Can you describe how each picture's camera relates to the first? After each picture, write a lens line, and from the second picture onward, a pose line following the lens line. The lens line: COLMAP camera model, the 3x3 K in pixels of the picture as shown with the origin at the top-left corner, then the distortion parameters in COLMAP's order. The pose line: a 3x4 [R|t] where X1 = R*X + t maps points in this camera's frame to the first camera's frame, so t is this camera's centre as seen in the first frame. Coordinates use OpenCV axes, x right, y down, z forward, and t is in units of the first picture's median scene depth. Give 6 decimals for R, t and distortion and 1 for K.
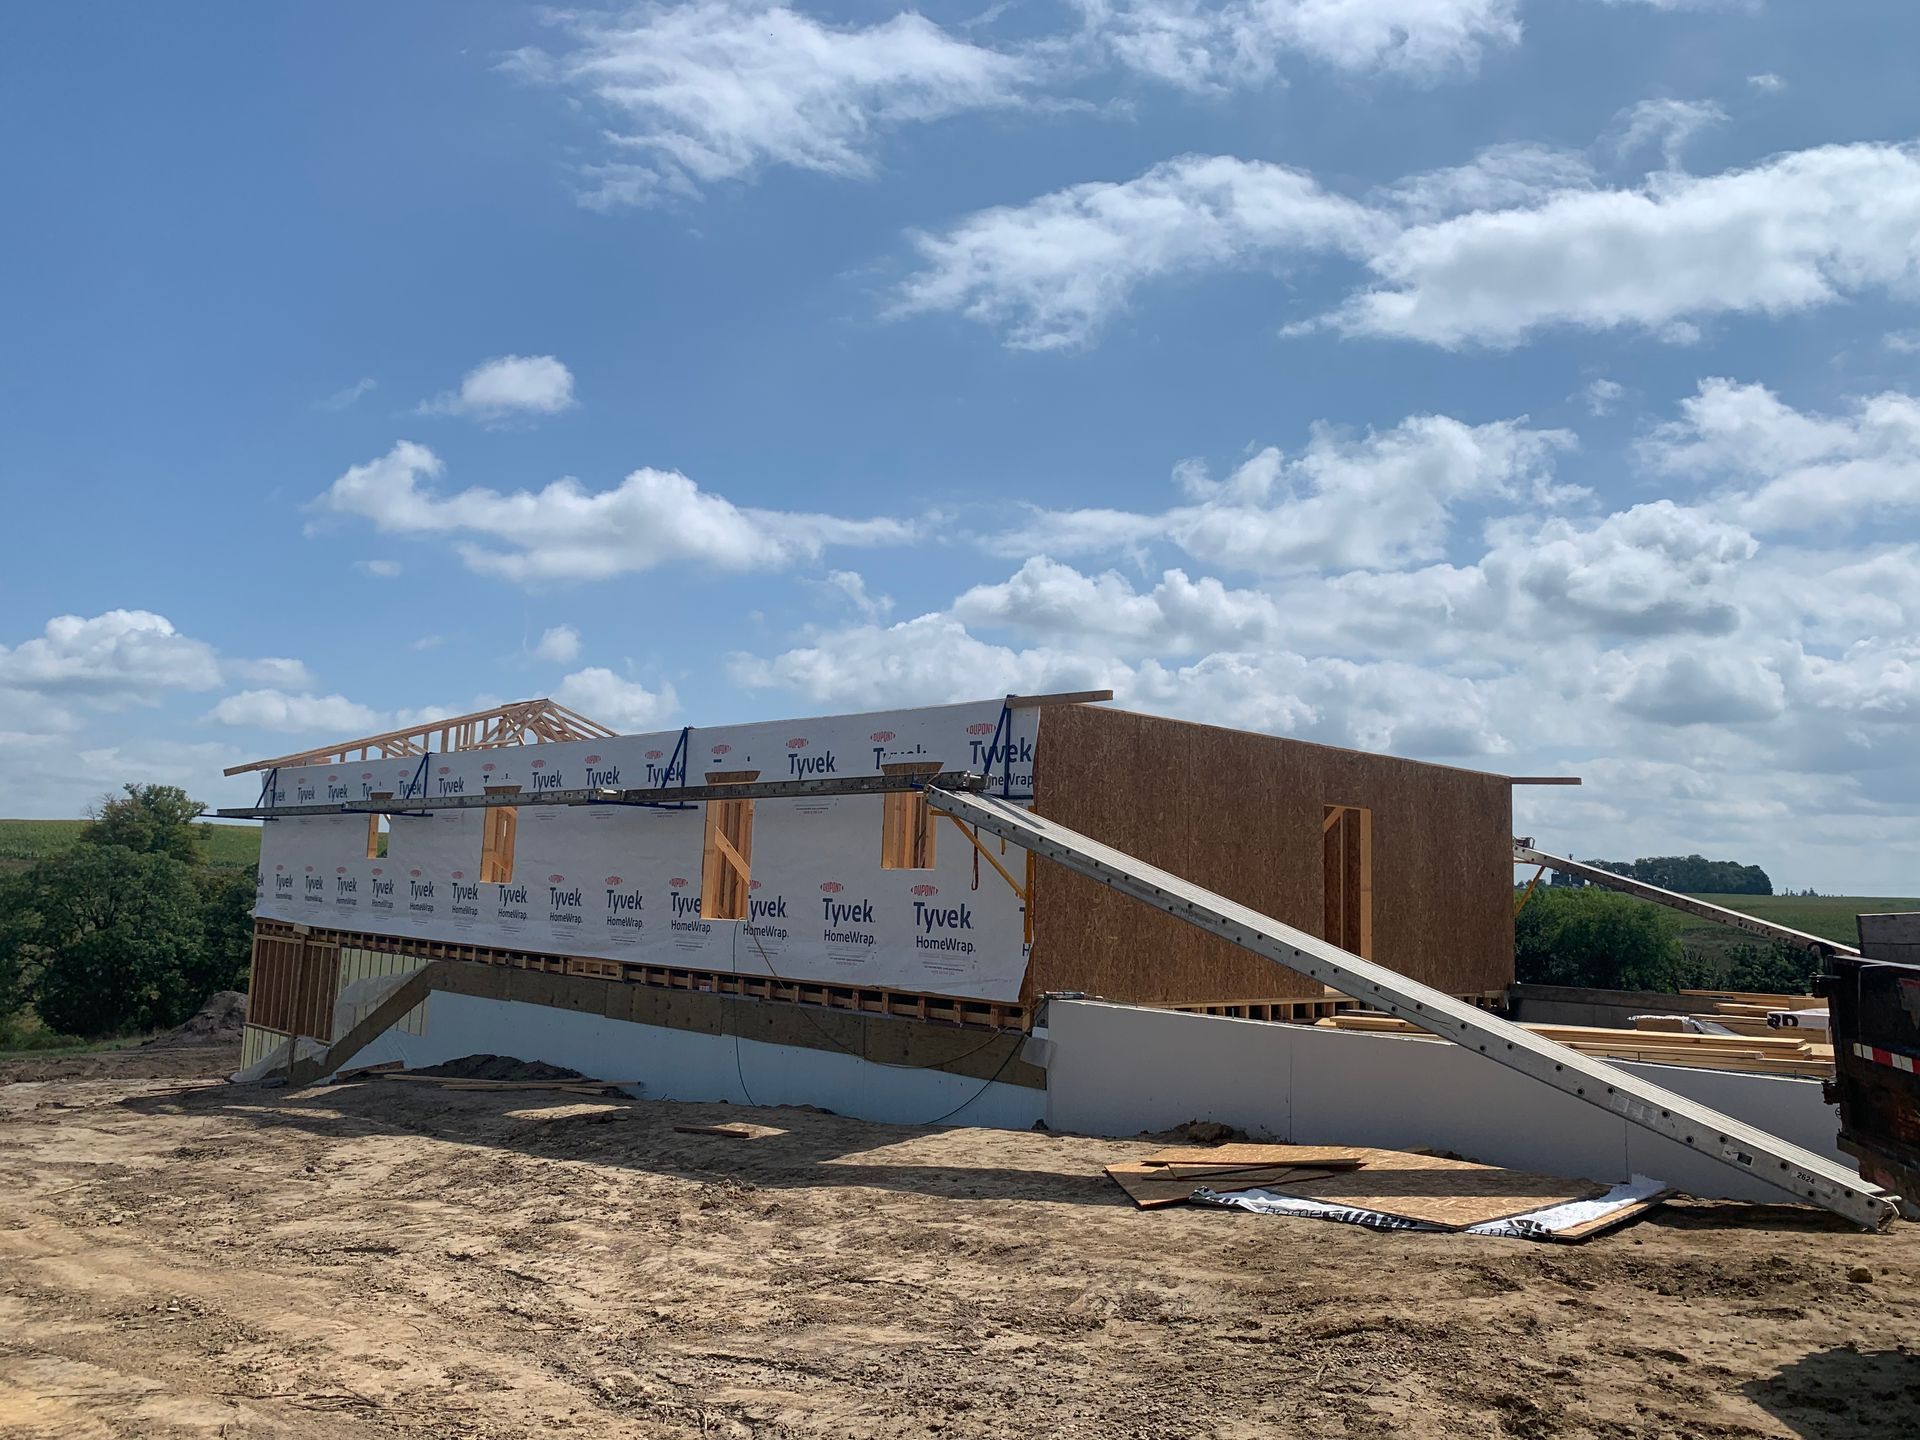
lens RADIAL K [[1526.5, 0, 942.6], [0, 1526.5, 693.3], [0, 0, 1]] dist [0.024675, -0.020842]
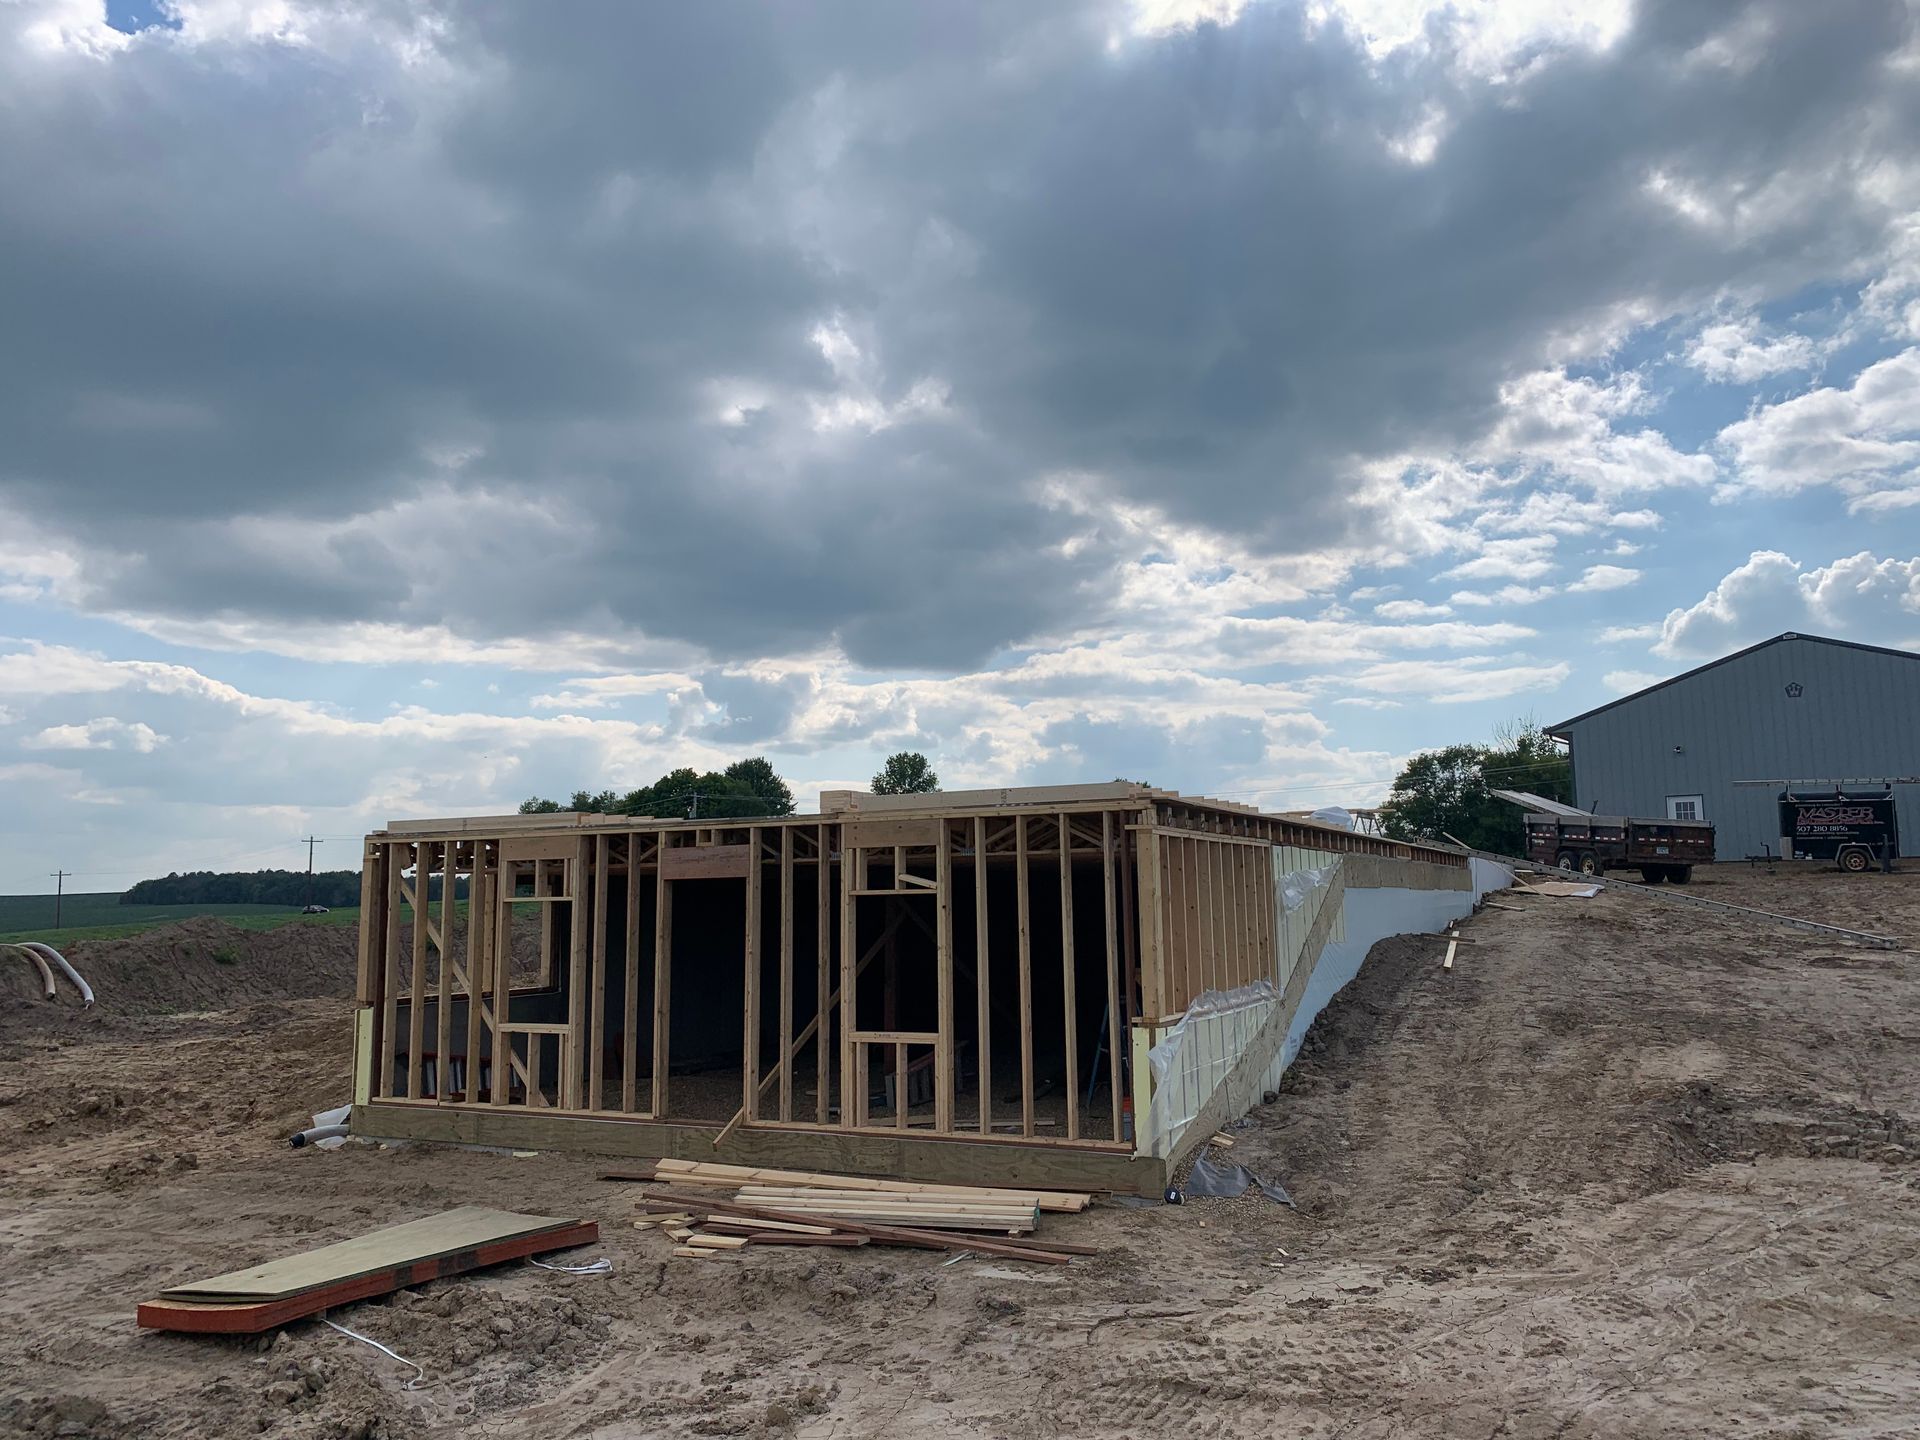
lens RADIAL K [[1529.2, 0, 949.1], [0, 1529.2, 670.2], [0, 0, 1]] dist [0.016181, -0.007597]
pose [[-0.355817, 0.122598, 0.926479, -1.564536], [-0.107294, 0.979444, -0.170814, 0.356478], [-0.928376, -0.160184, -0.335349, 2.211443]]
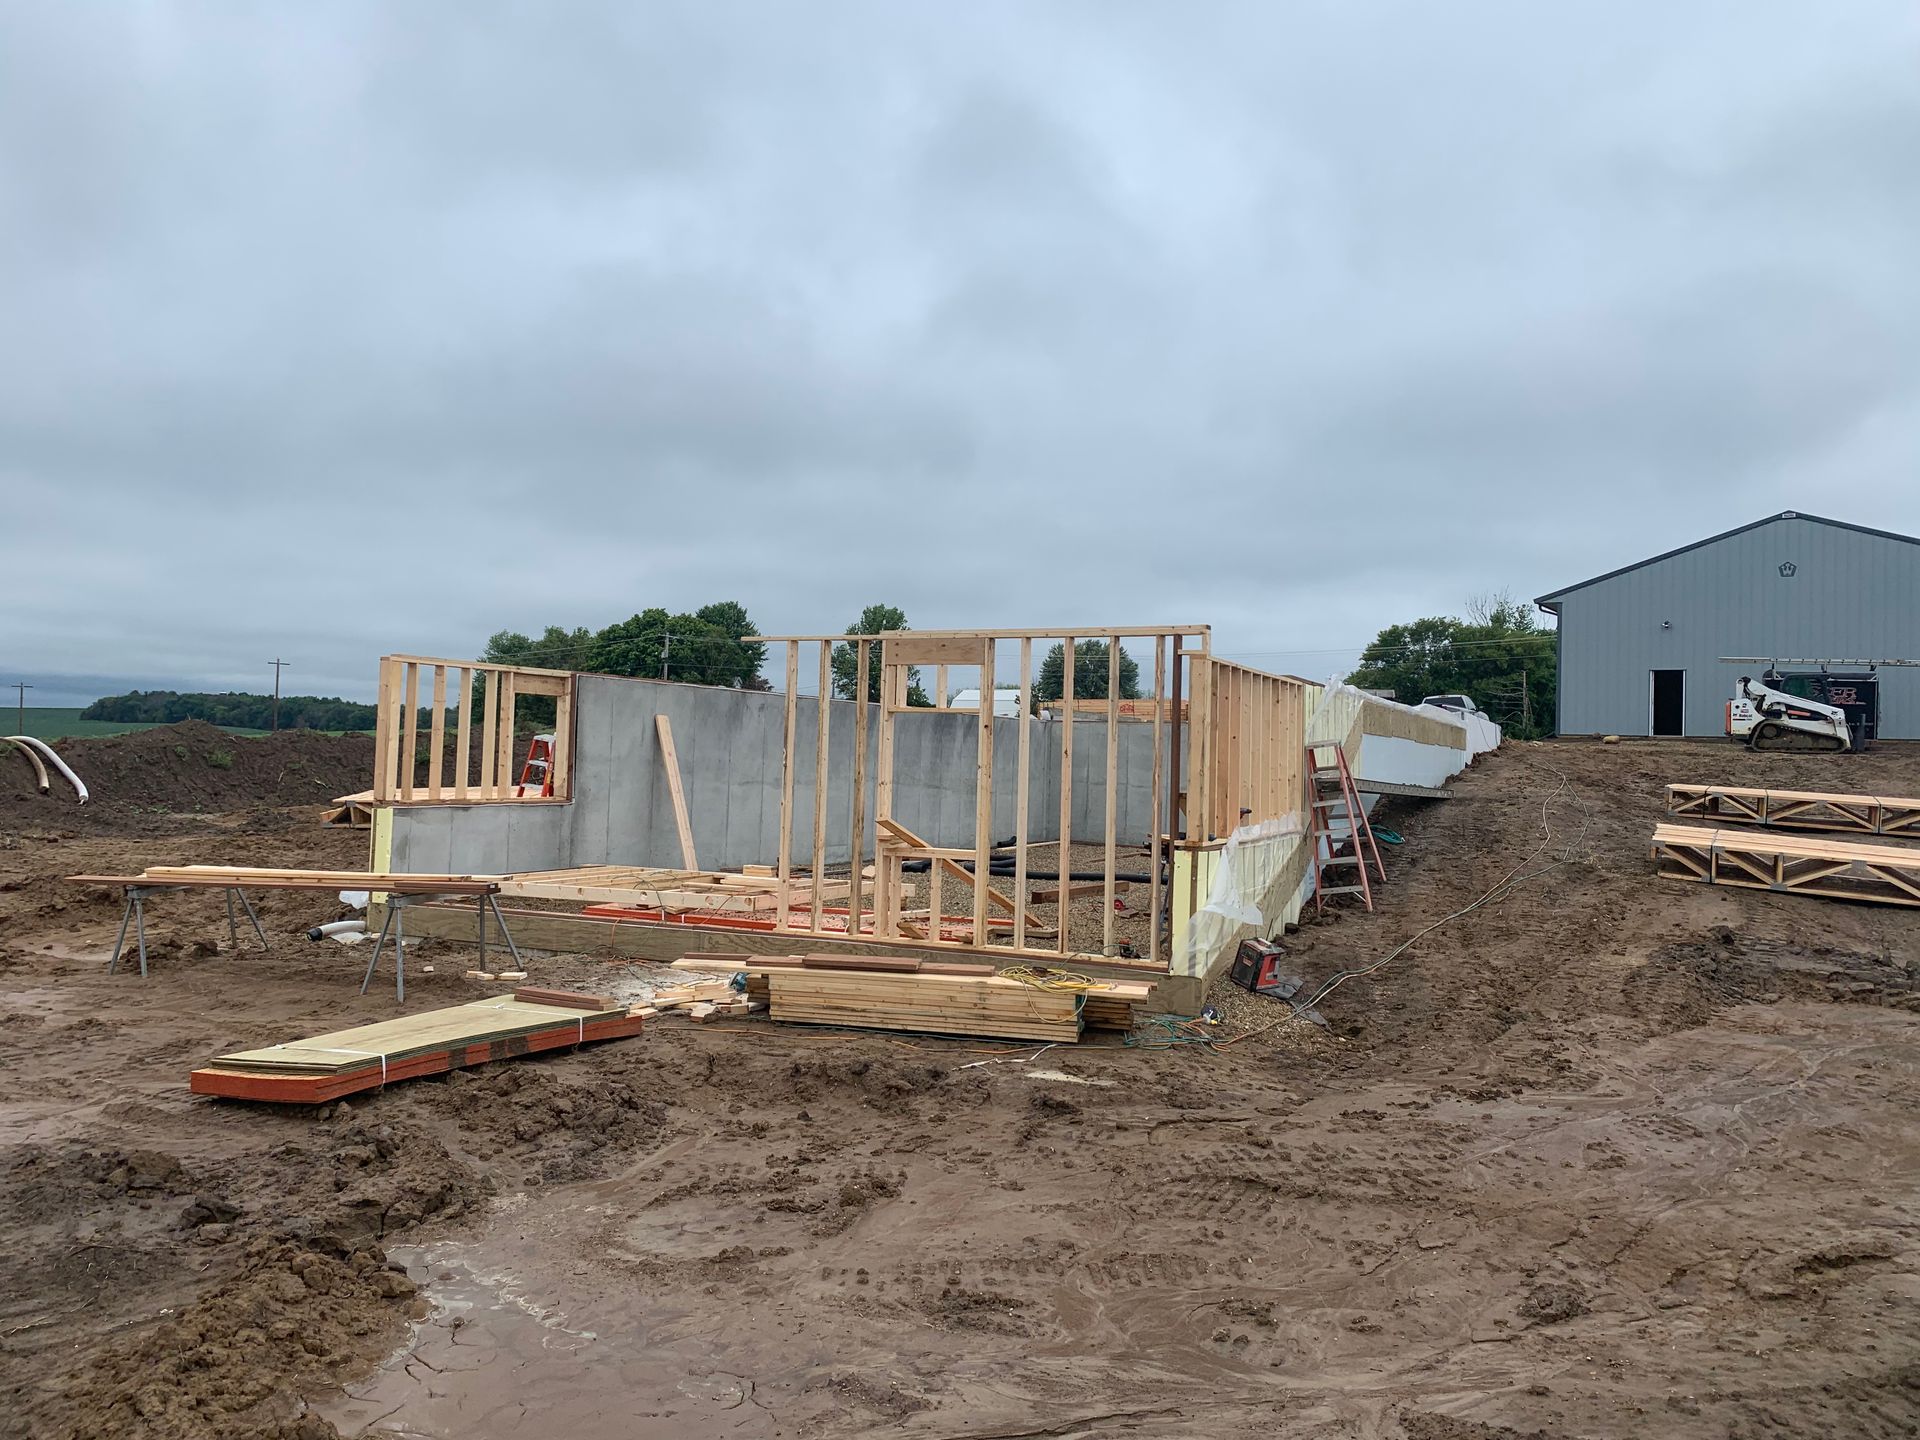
lens RADIAL K [[1528.8, 0, 944.6], [0, 1528.8, 692.7], [0, 0, 1]] dist [0.012665, 0.001401]
pose [[-0.376804, 0.005019, 0.926280, -1.525270], [-0.148298, 0.986760, -0.065673, 0.382240], [-0.914345, -0.162111, -0.371071, 2.243592]]
